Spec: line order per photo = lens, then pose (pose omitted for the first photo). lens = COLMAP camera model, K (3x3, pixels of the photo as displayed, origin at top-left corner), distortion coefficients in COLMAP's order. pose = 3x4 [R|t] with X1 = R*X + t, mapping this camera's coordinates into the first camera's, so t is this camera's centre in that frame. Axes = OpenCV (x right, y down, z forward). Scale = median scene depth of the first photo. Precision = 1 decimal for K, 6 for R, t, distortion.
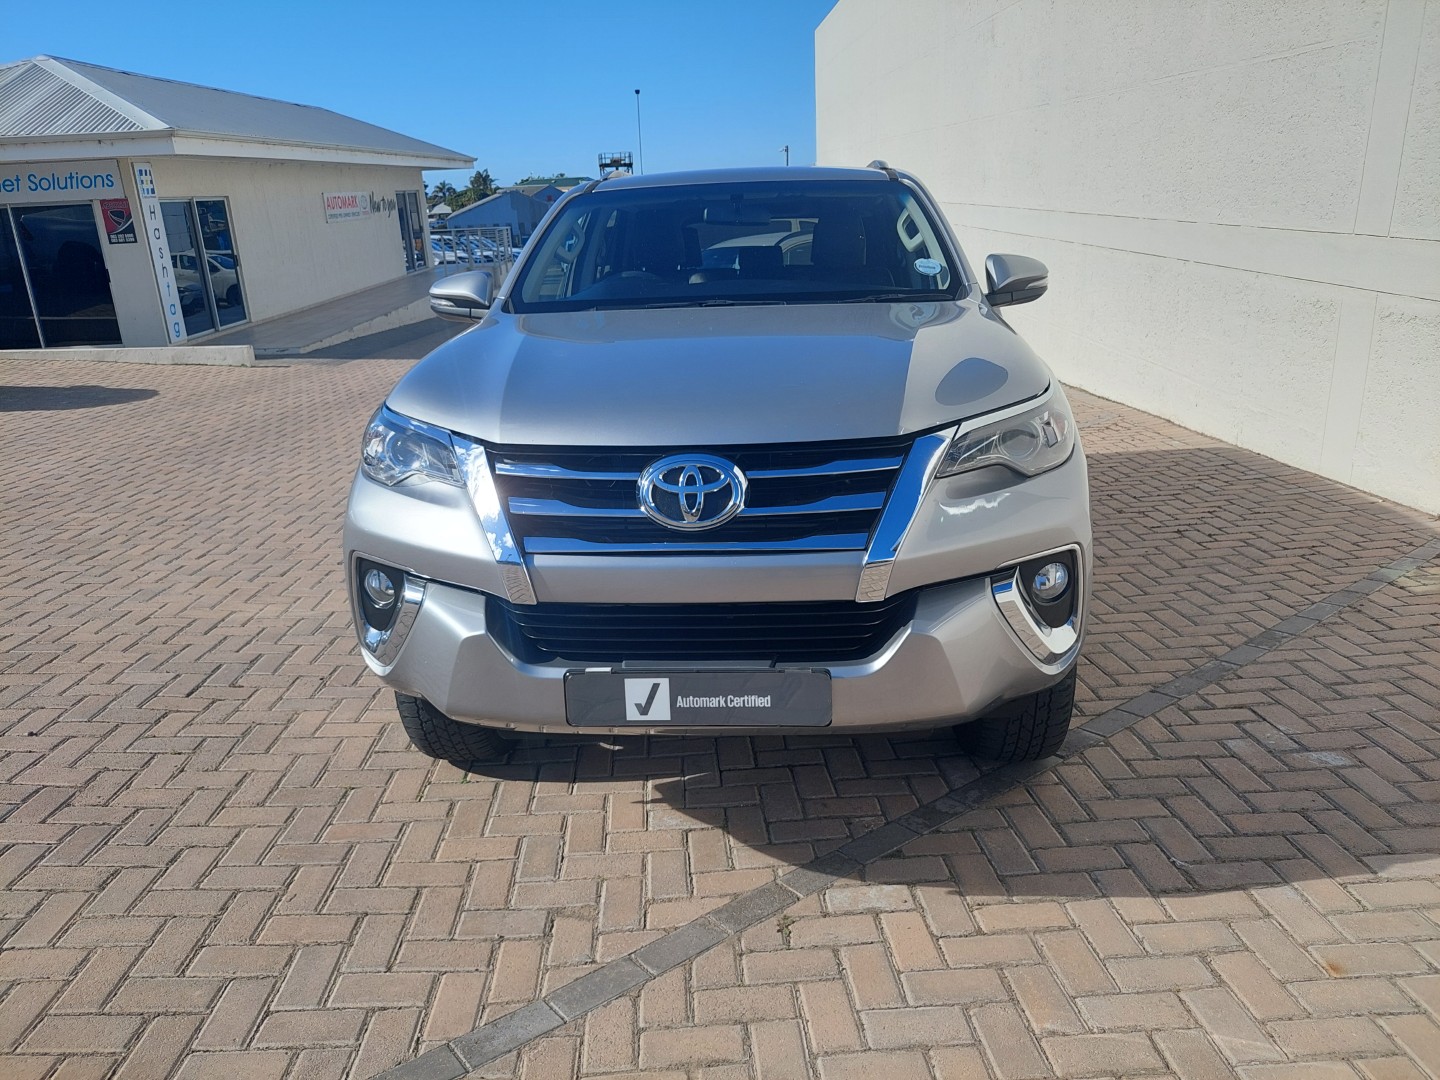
lens RADIAL K [[991.6, 0, 727.9], [0, 991.6, 537.6], [0, 0, 1]] dist [0.033993, -0.024654]
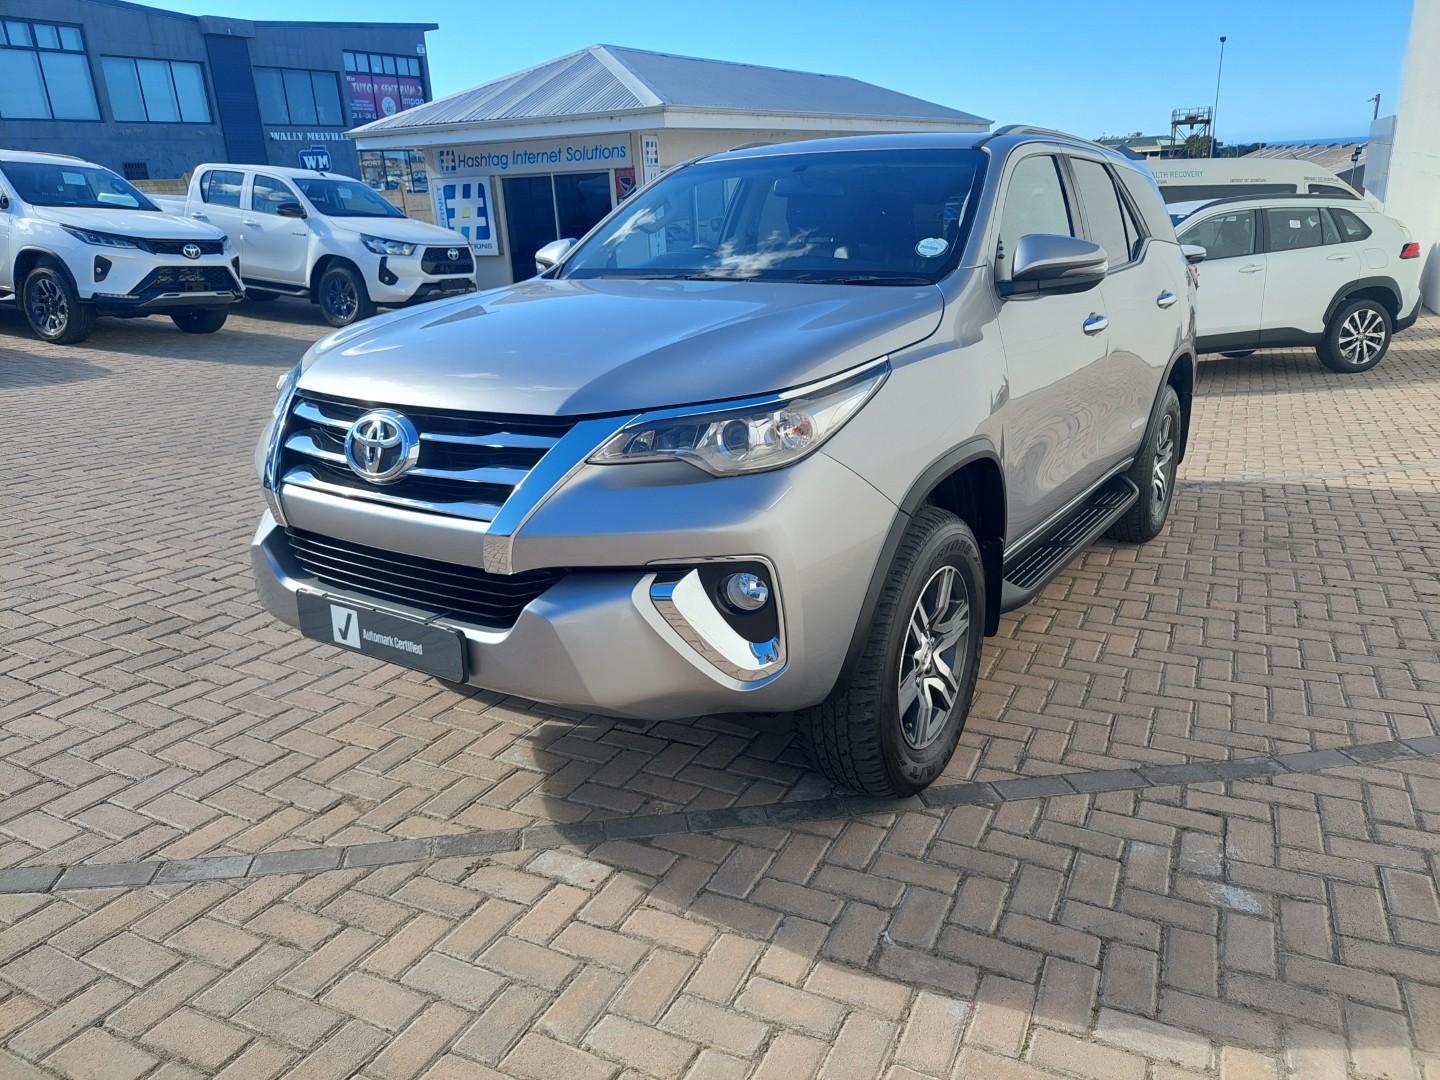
lens RADIAL K [[991.6, 0, 727.9], [0, 991.6, 537.6], [0, 0, 1]] dist [0.033993, -0.024654]
pose [[0.886544, 0.158835, -0.434524, 0.606504], [-0.145013, 0.987291, 0.065026, -0.056080], [0.439330, 0.005363, 0.898310, 0.137745]]
